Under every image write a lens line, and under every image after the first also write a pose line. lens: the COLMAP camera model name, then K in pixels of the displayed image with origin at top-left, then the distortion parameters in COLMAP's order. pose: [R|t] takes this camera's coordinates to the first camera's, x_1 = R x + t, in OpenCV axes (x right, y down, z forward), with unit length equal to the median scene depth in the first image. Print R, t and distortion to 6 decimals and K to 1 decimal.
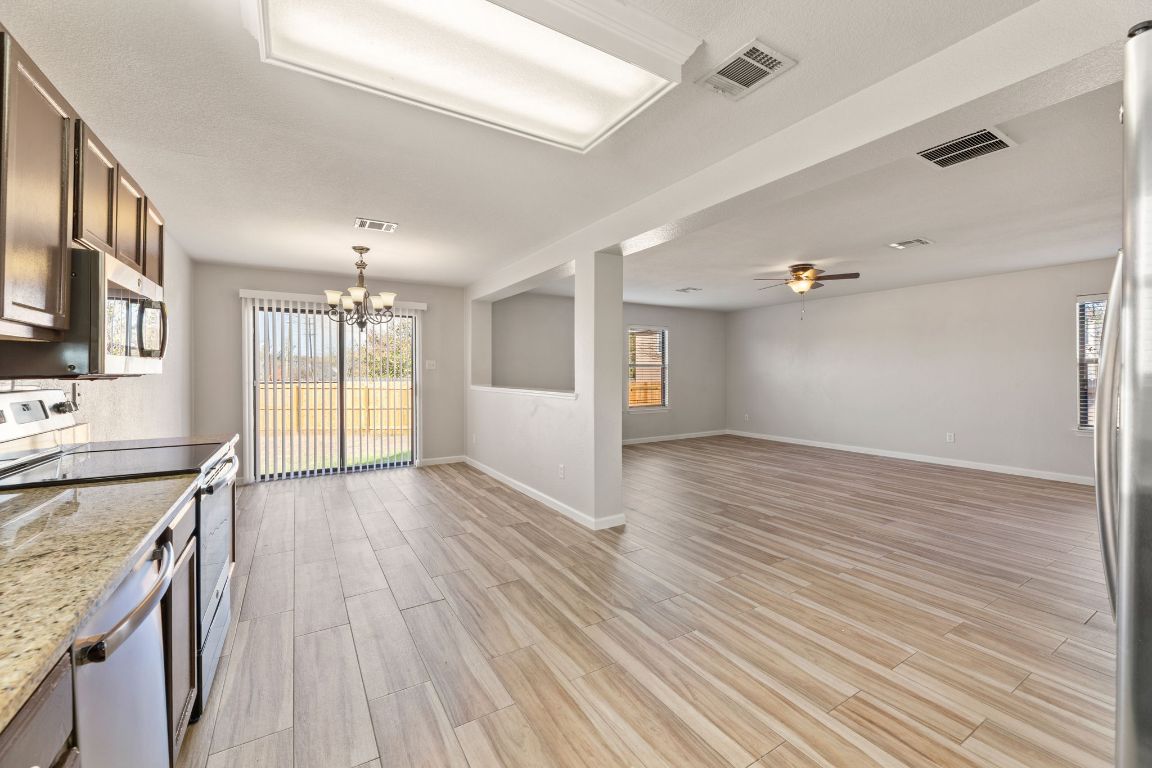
lens RADIAL K [[461.8, 0, 578.6], [0, 461.8, 375.7], [0, 0, 1]] dist [0.002834, -0.000319]
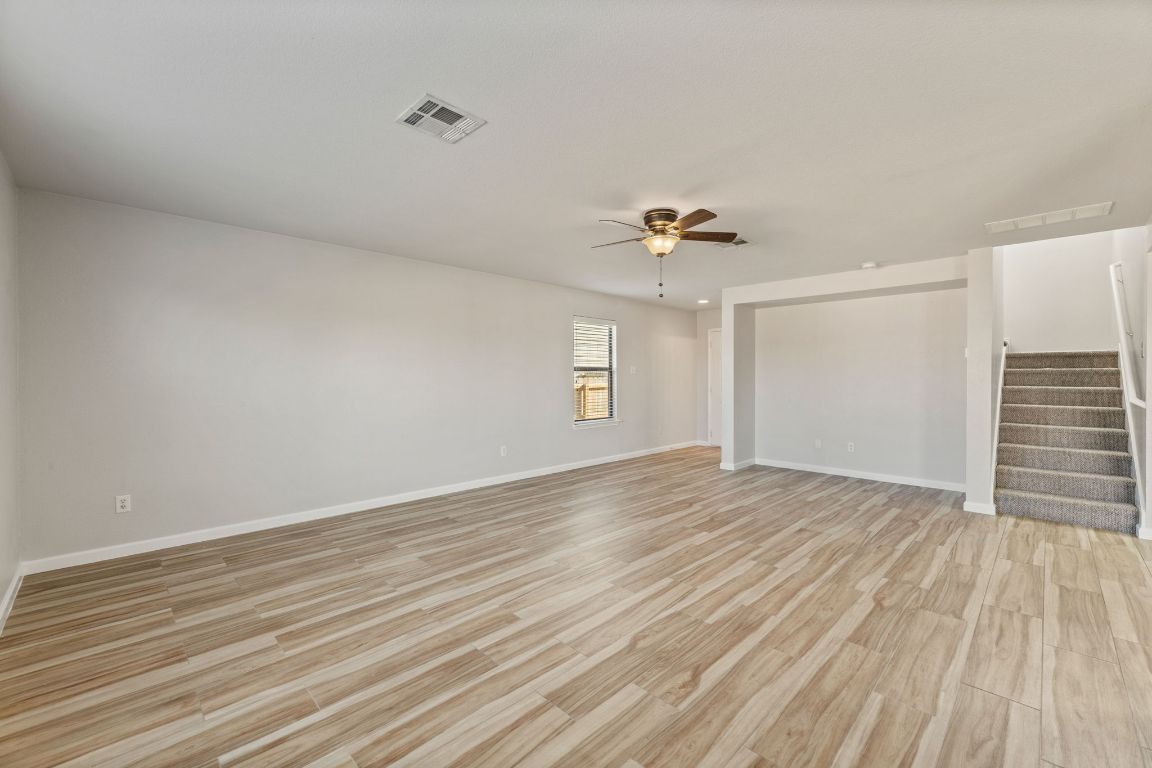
lens RADIAL K [[473.1, 0, 576.9], [0, 473.1, 386.5], [0, 0, 1]] dist [-0.002631, -0.000381]
pose [[-0.233720, -0.014827, 0.972191, -0.162004], [0.009315, 0.999804, 0.017487, -0.008082], [-0.972259, 0.013143, -0.233536, 1.568533]]
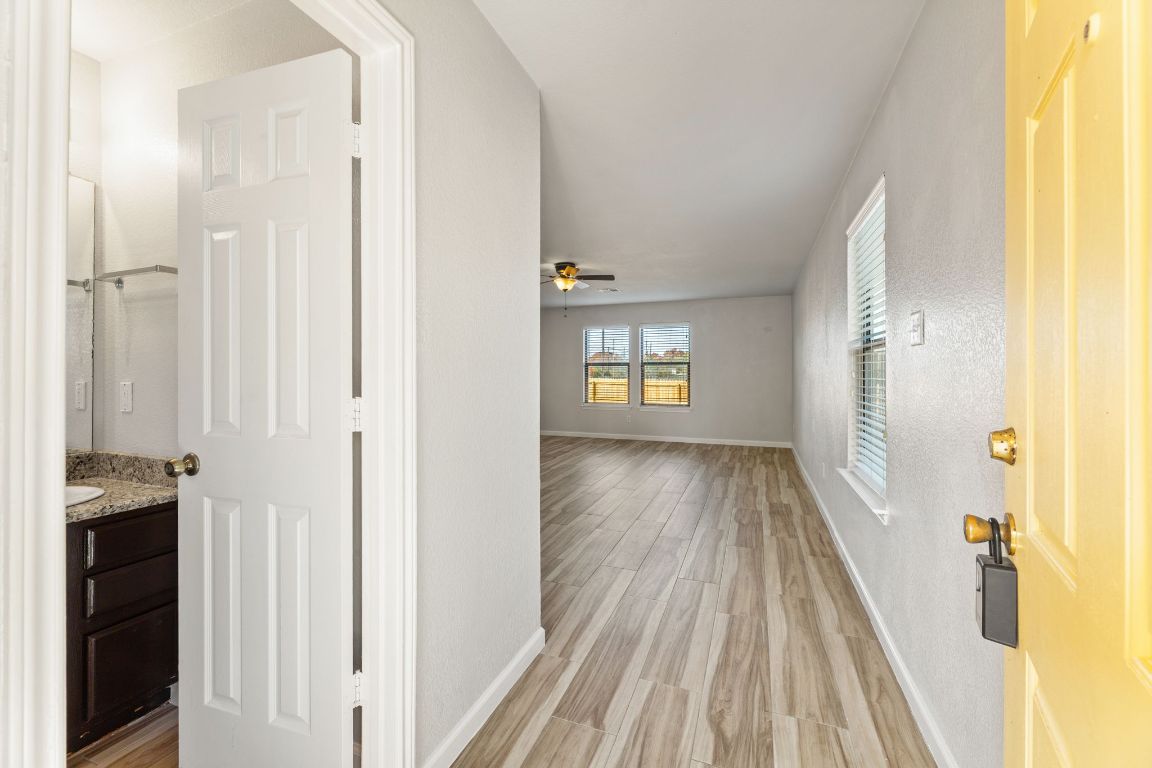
lens RADIAL K [[461.8, 0, 576.5], [0, 461.8, 371.9], [0, 0, 1]] dist [0.002834, -0.000319]
pose [[0.606824, 0.000902, -0.794836, 1.612276], [-0.008364, 0.999951, -0.005250, 0.007000], [0.794793, 0.009833, 0.606801, 0.500760]]
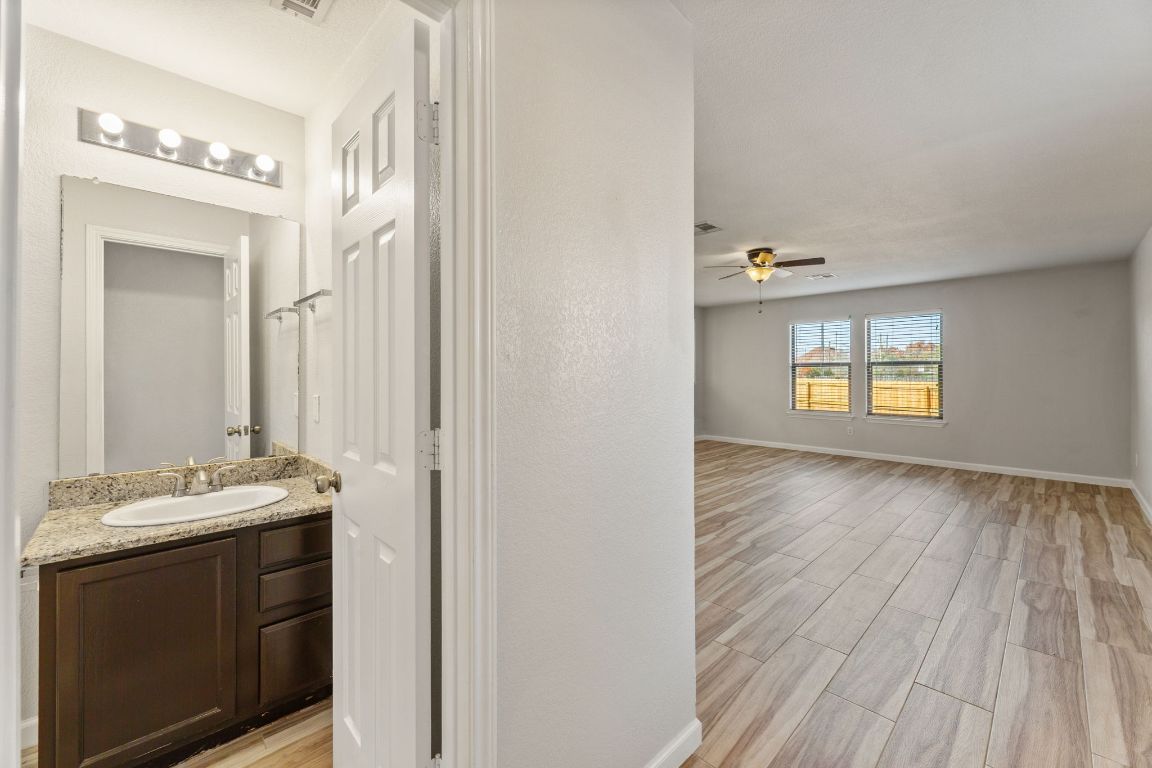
lens RADIAL K [[461.8, 0, 579.2], [0, 461.8, 368.9], [0, 0, 1]] dist [0.002834, -0.000319]
pose [[0.220843, -0.003551, -0.975303, 1.551684], [-0.005606, 0.999972, -0.004910, -0.008980], [0.975293, 0.006551, 0.220817, 0.589835]]
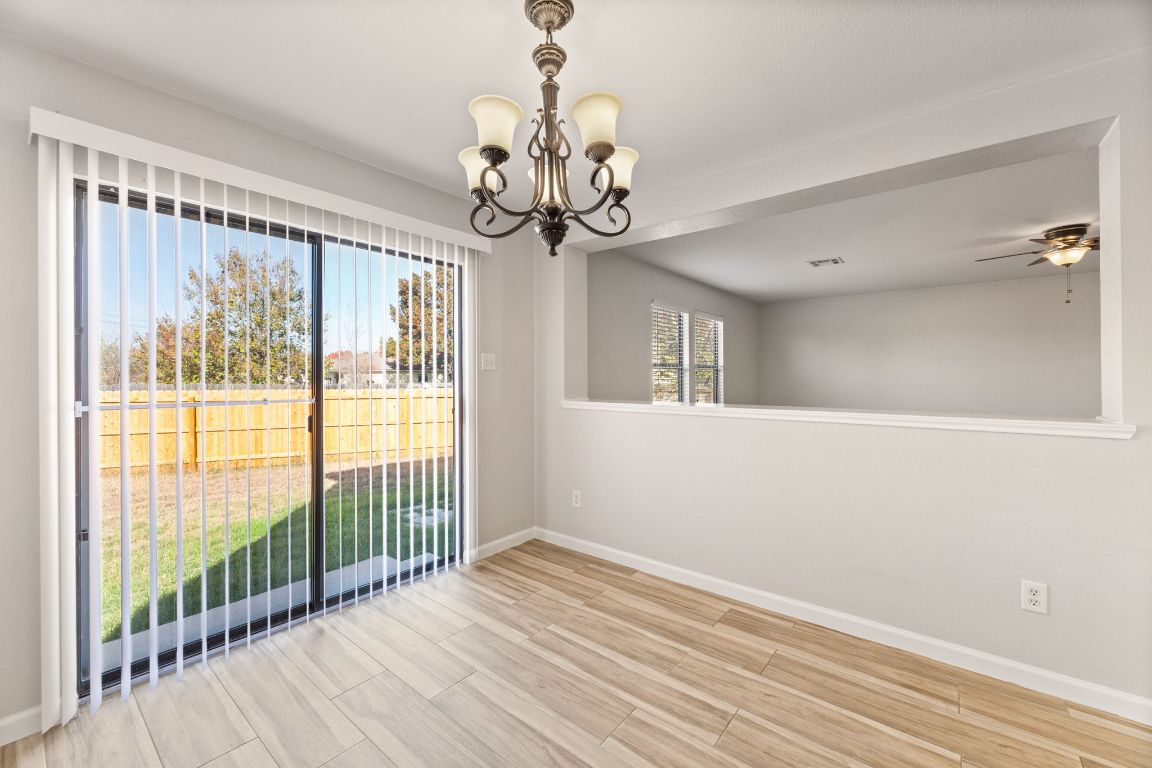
lens RADIAL K [[461.8, 0, 575.1], [0, 461.8, 377.6], [0, 0, 1]] dist [0.002834, -0.000319]
pose [[0.941431, -0.002045, 0.337201, -0.599185], [0.002863, 0.999994, -0.001927, -0.006979], [-0.337195, 0.002779, 0.941431, 0.713583]]
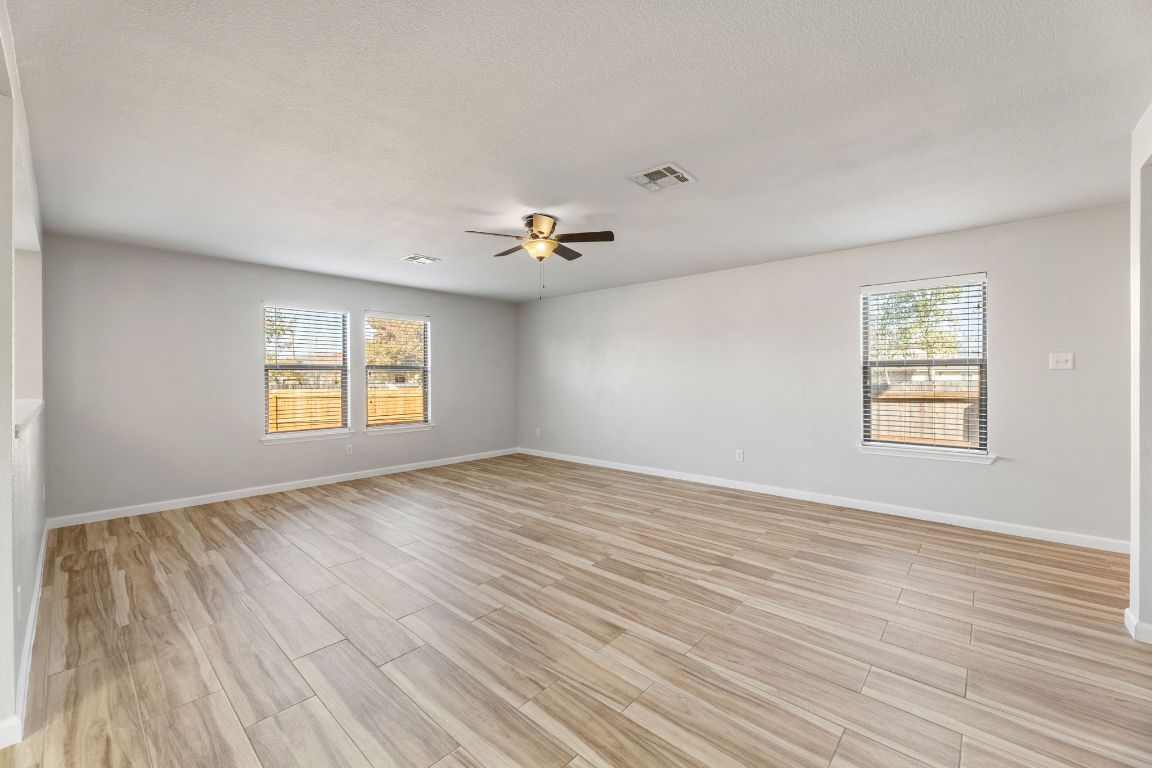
lens RADIAL K [[461.8, 0, 578.9], [0, 461.8, 377.4], [0, 0, 1]] dist [0.002834, -0.000319]
pose [[0.958555, 0.000678, 0.284907, 0.424613], [0.000550, 0.999991, -0.004229, -0.004929], [-0.284908, 0.004211, 0.958546, 0.418161]]
